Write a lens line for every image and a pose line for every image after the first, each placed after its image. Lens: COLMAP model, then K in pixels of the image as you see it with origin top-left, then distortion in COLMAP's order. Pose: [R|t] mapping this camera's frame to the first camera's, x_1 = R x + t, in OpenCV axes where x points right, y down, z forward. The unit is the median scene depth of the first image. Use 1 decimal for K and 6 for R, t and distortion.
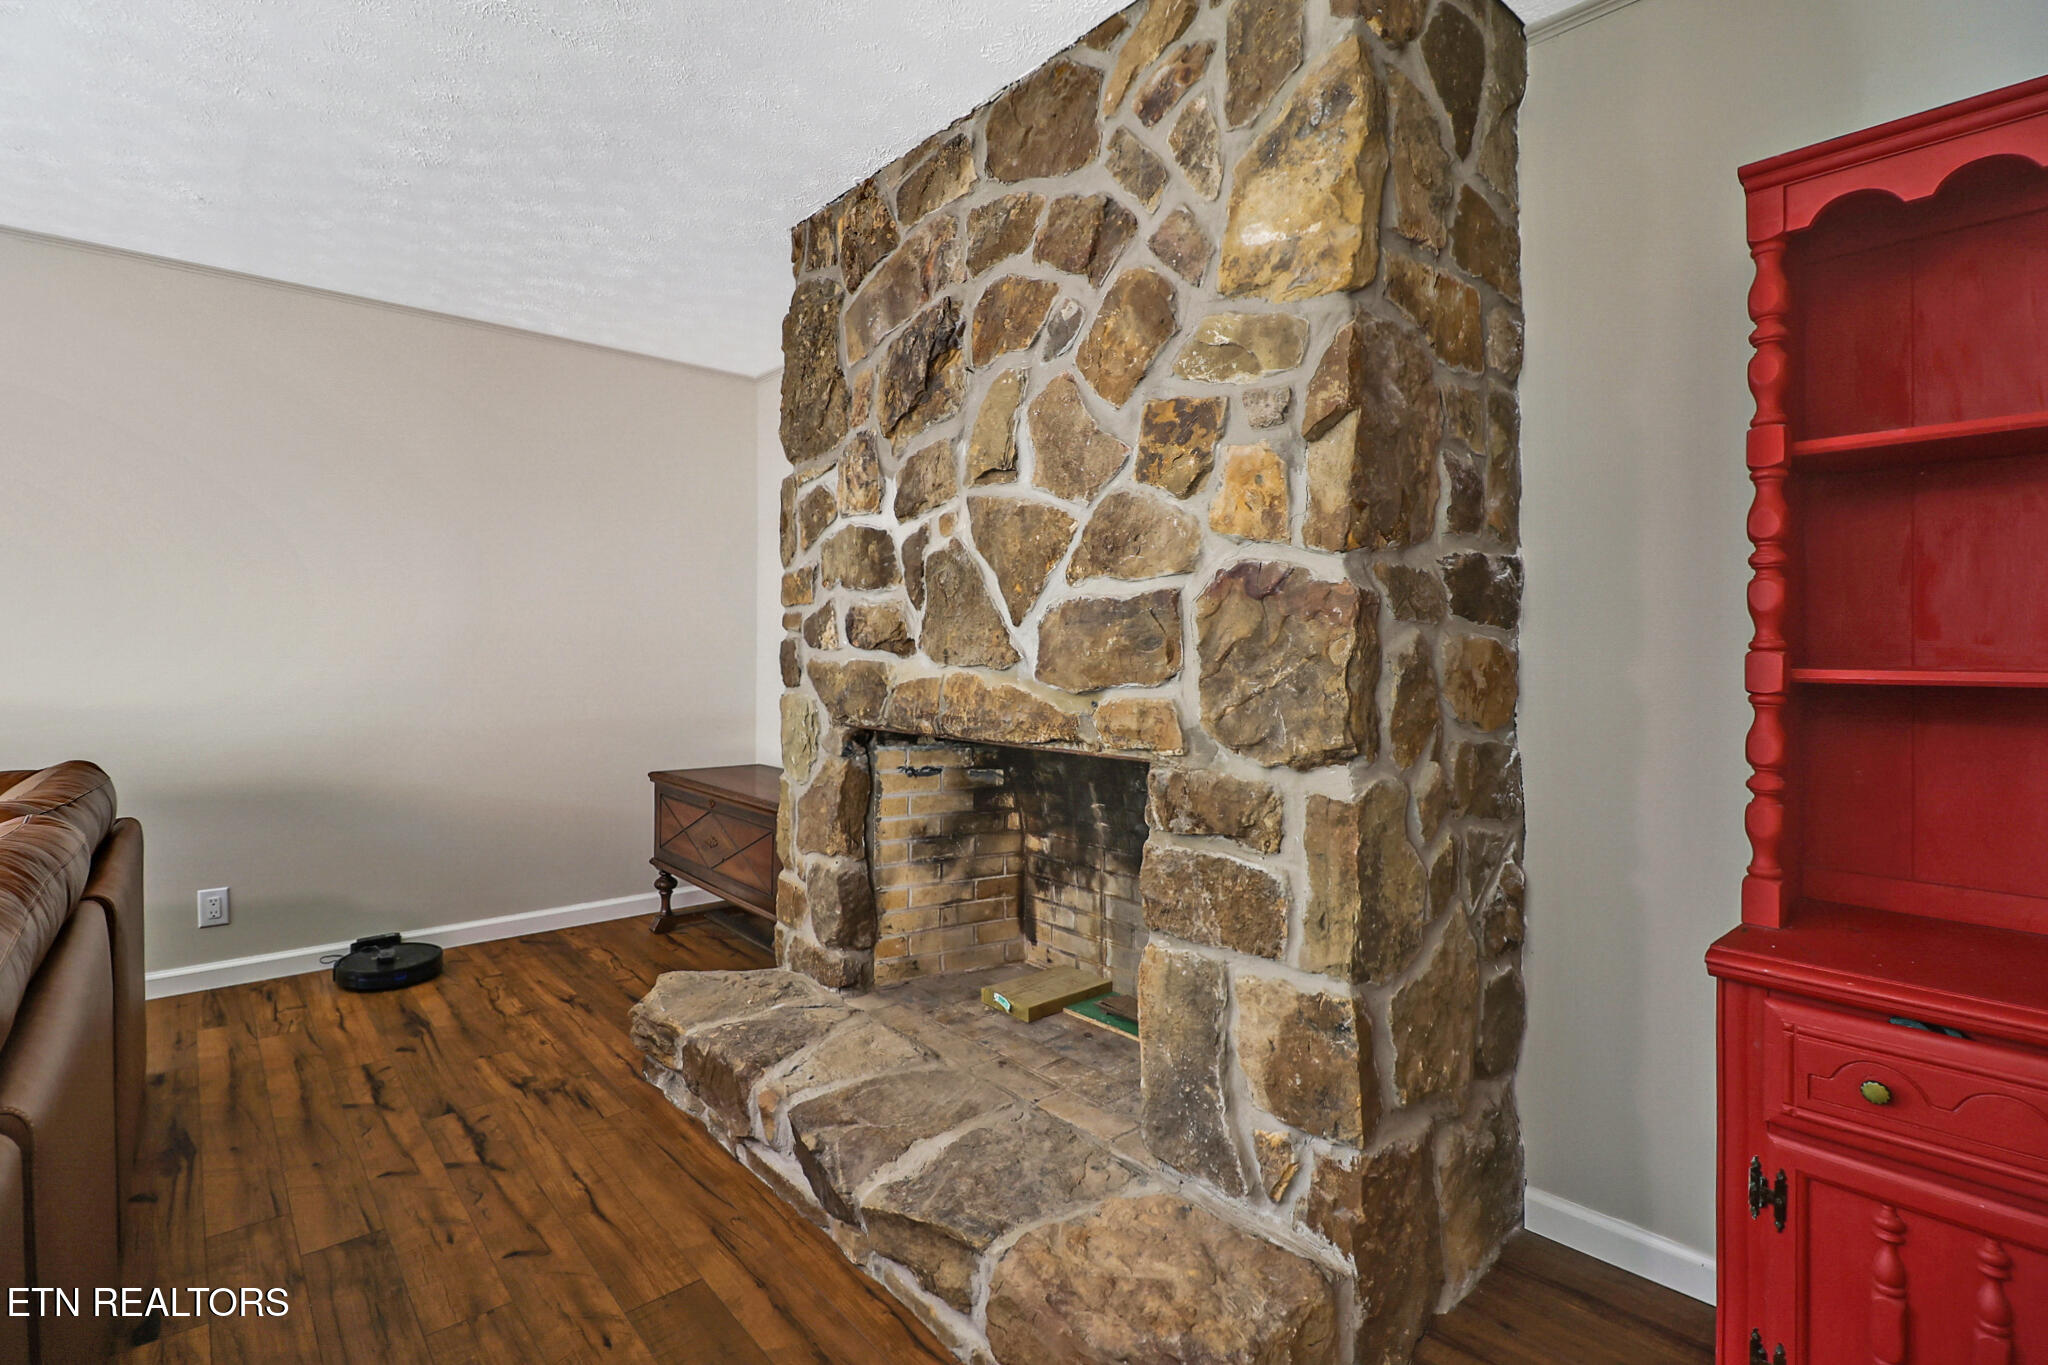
lens RADIAL K [[941.9, 0, 1018.3], [0, 941.9, 673.0], [0, 0, 1]] dist [-0.010179, -0.004208]
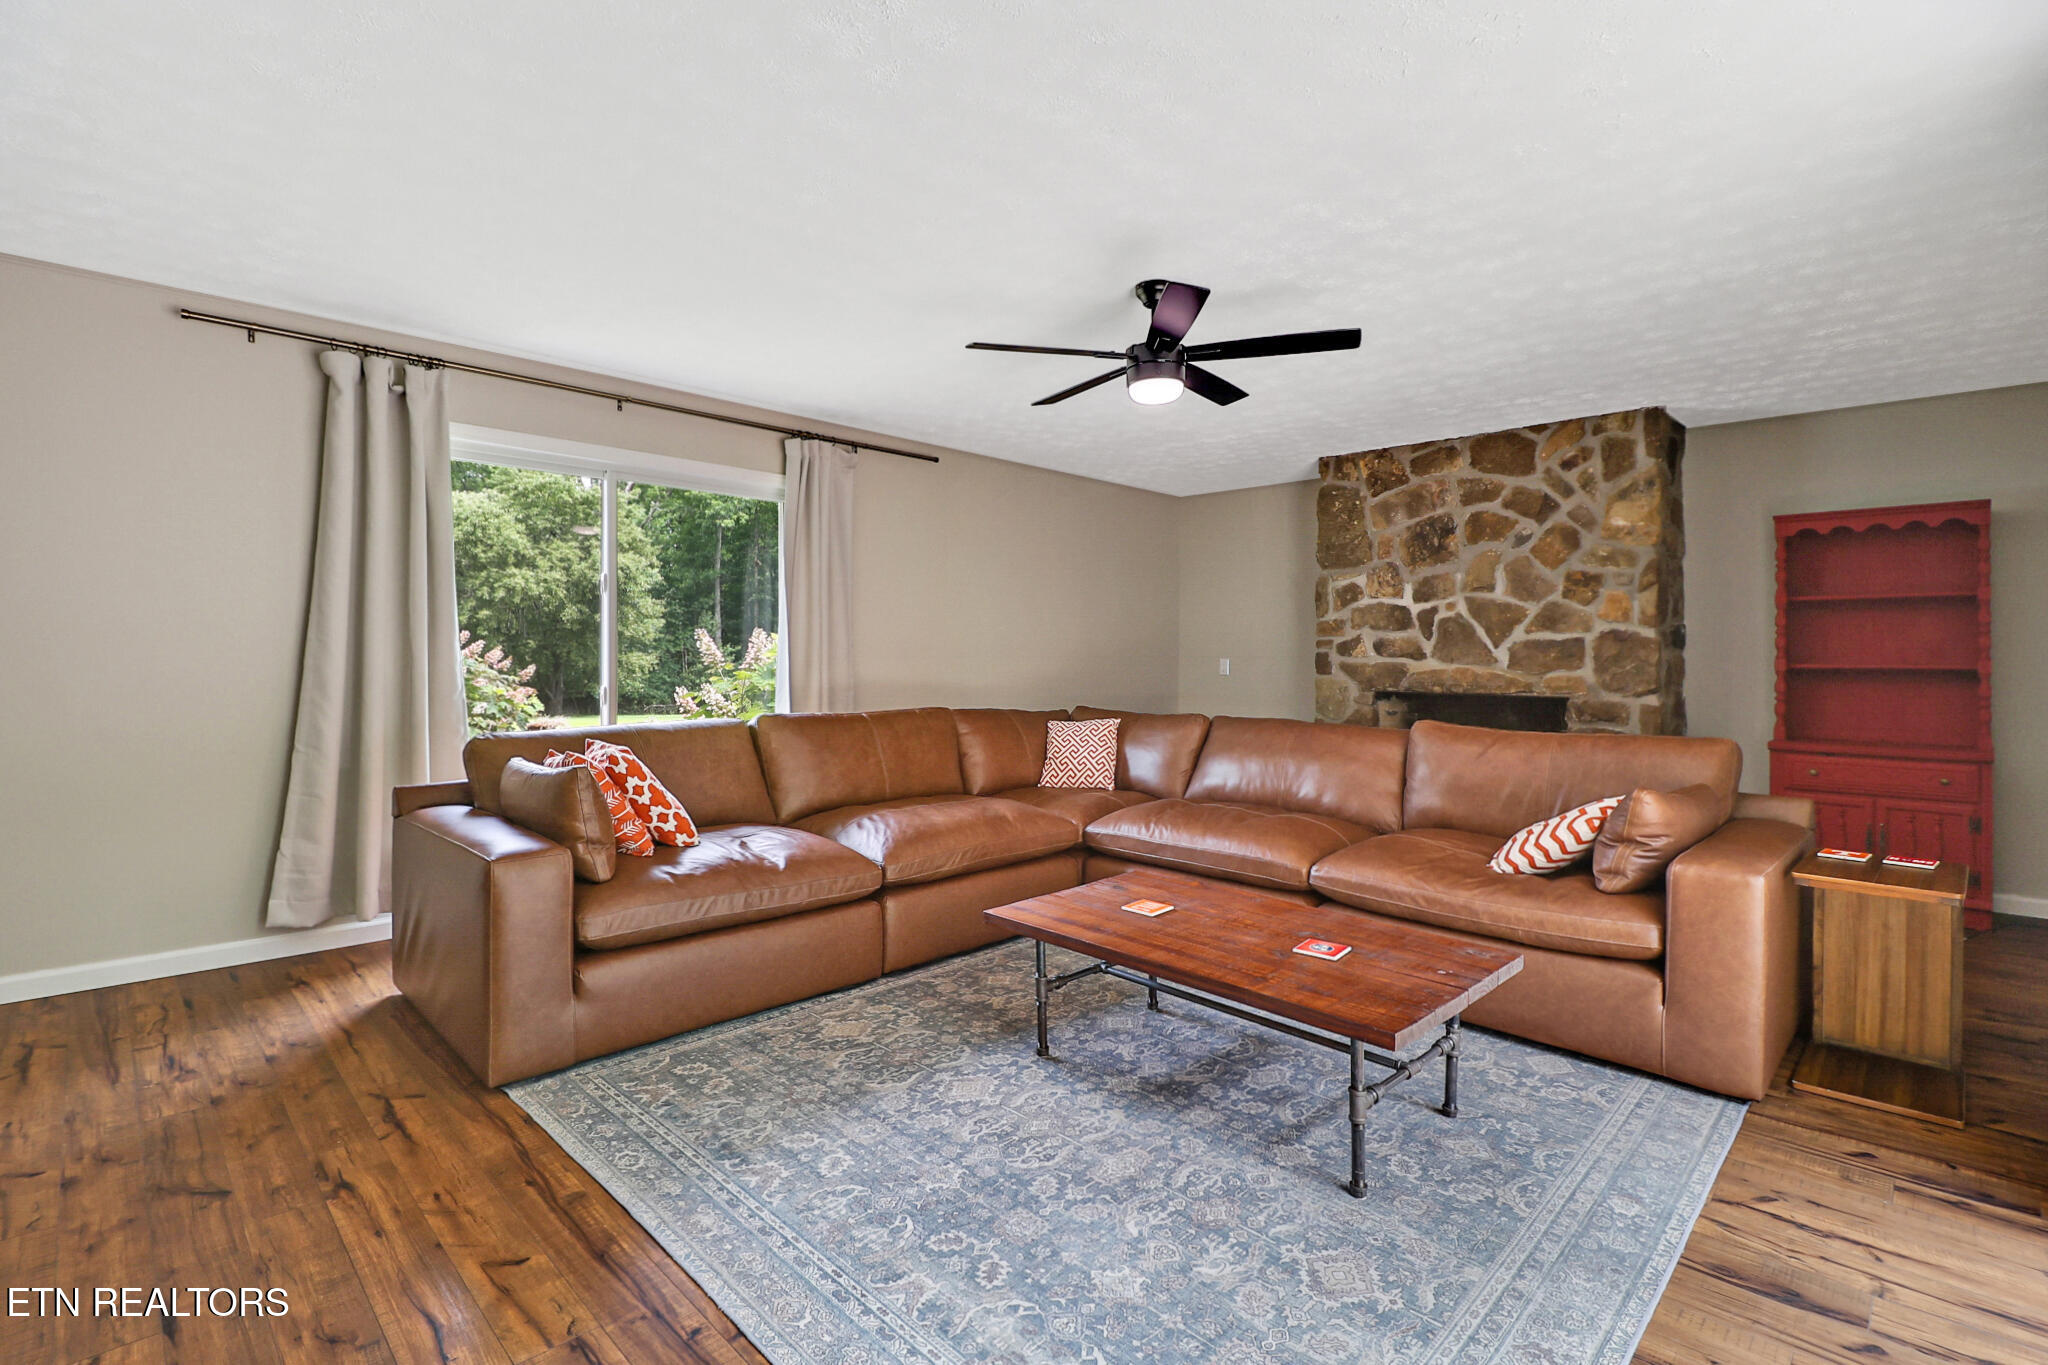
lens RADIAL K [[941.9, 0, 1027.5], [0, 941.9, 672.7], [0, 0, 1]] dist [-0.010179, -0.004208]
pose [[0.997122, -0.002630, 0.075765, -1.616516], [0.002783, 0.999994, -0.001915, 0.019197], [-0.075760, 0.002120, 0.997124, -1.611548]]
